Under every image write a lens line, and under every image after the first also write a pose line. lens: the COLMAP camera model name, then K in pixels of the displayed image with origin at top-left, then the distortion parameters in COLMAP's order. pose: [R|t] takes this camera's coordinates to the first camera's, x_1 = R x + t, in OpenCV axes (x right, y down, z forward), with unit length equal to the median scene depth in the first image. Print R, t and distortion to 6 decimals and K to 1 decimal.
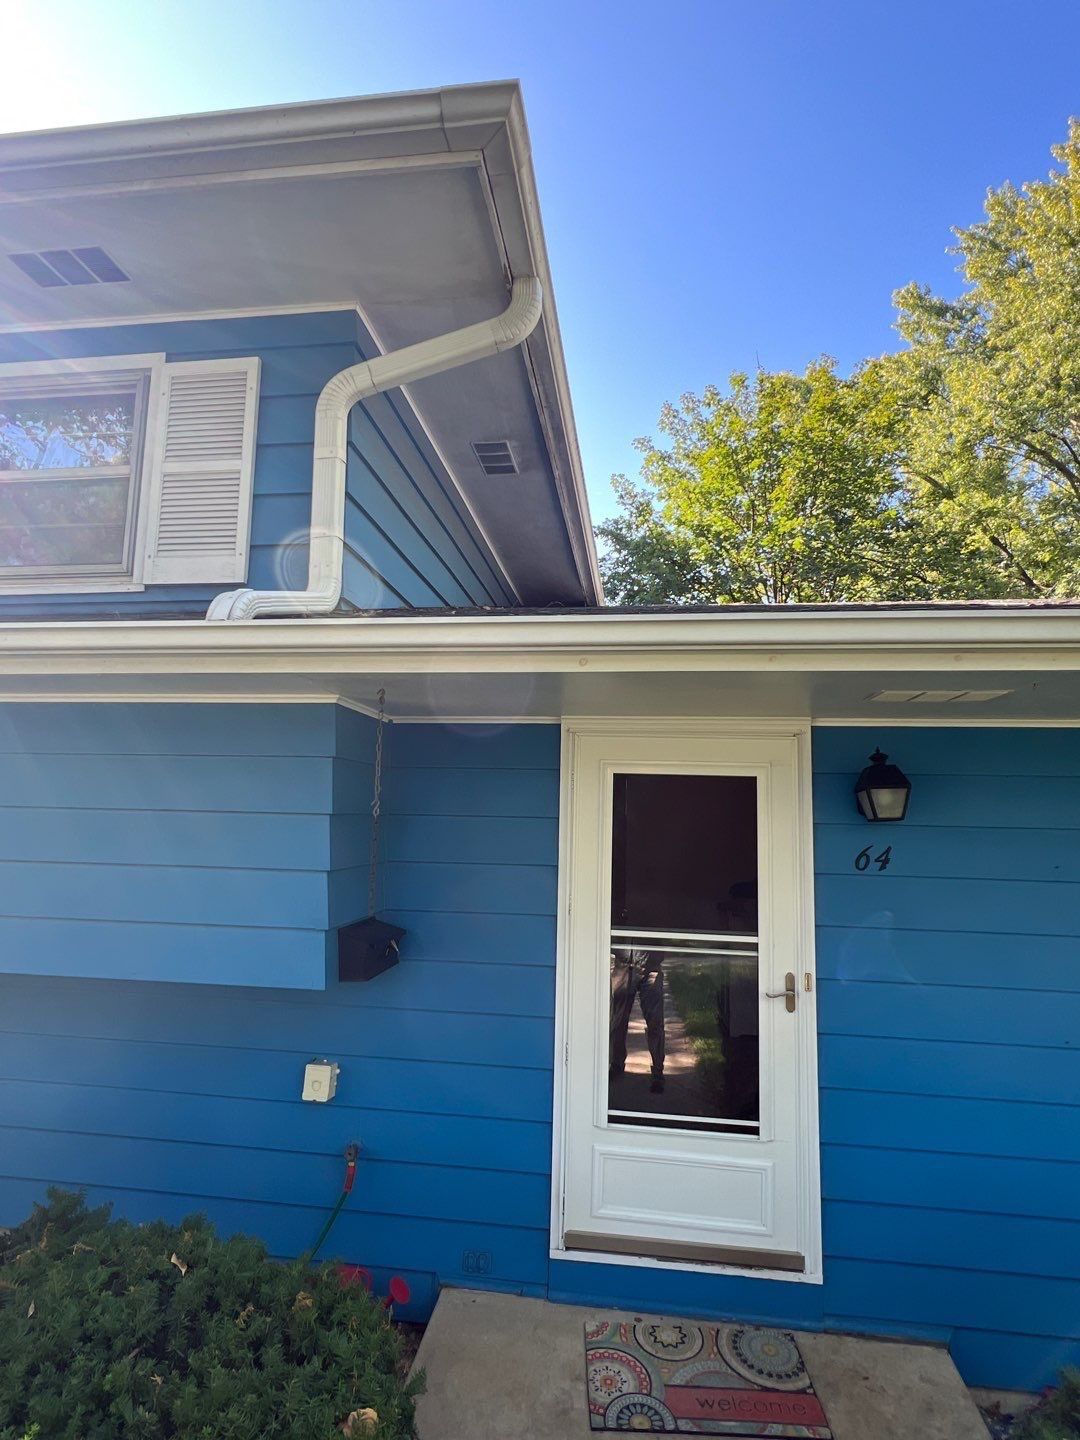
lens RADIAL K [[778.7, 0, 535.7], [0, 778.7, 710.8], [0, 0, 1]] dist [-0.000409, -0.000555]
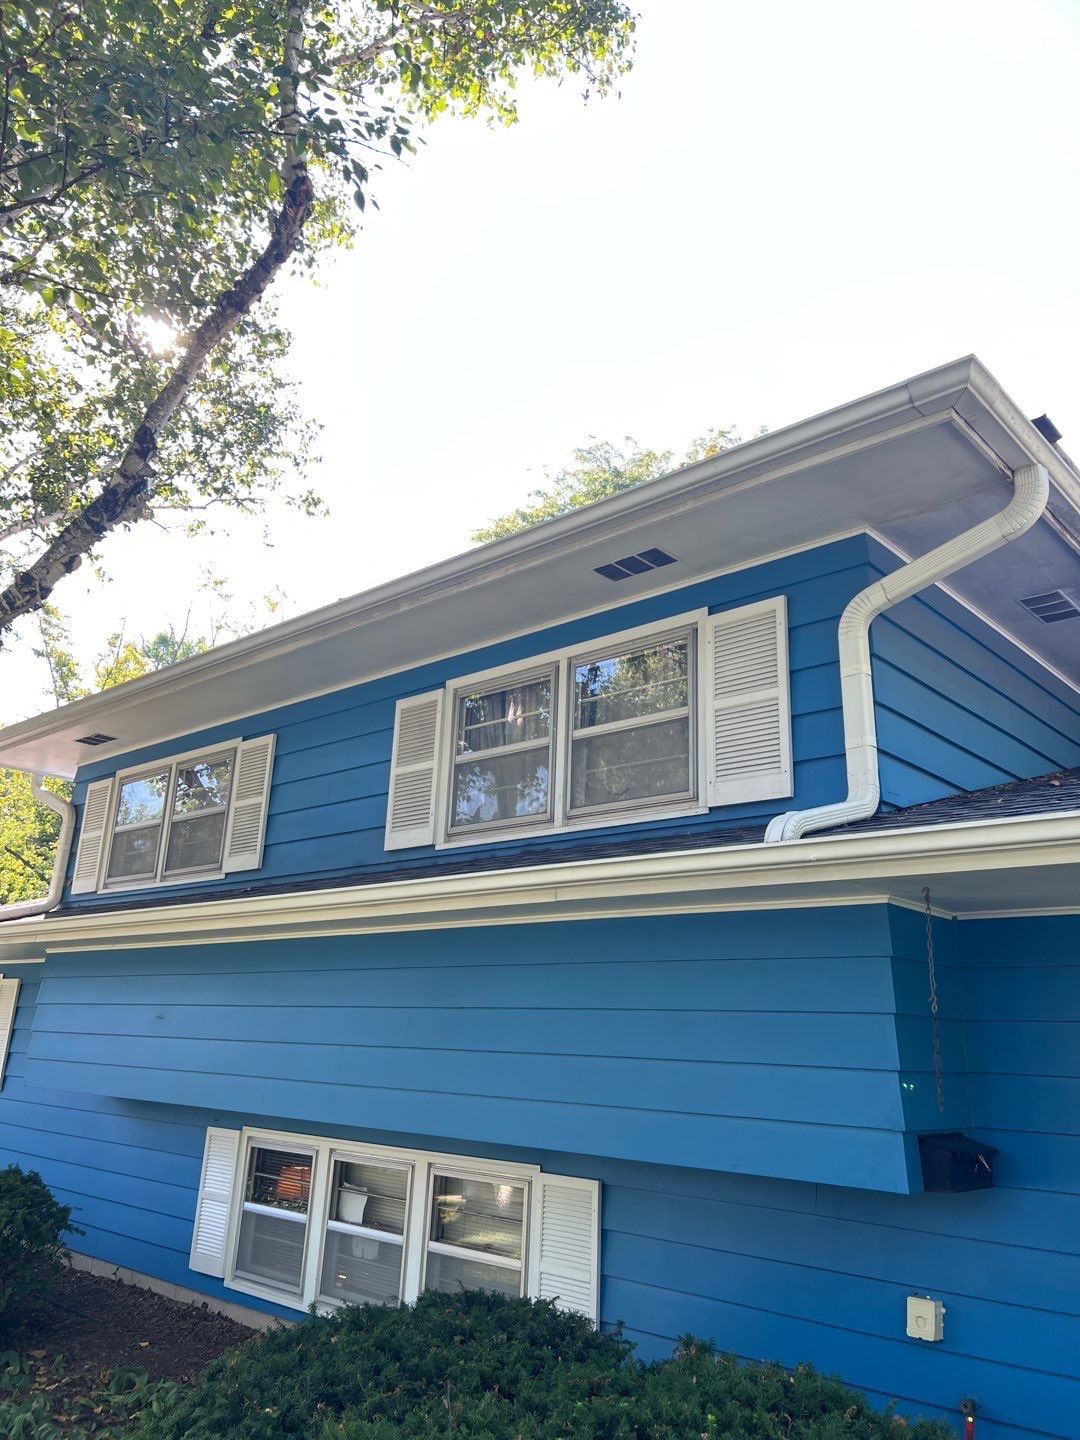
lens RADIAL K [[1082.2, 0, 540.0], [0, 1082.2, 720.0], [0, 0, 1]] dist [0.017825, -0.007309]
pose [[0.824456, -0.150233, -0.545621, 0.181908], [0.055482, 0.980933, -0.186257, -0.005487], [0.563200, 0.123289, 0.817071, -0.457974]]
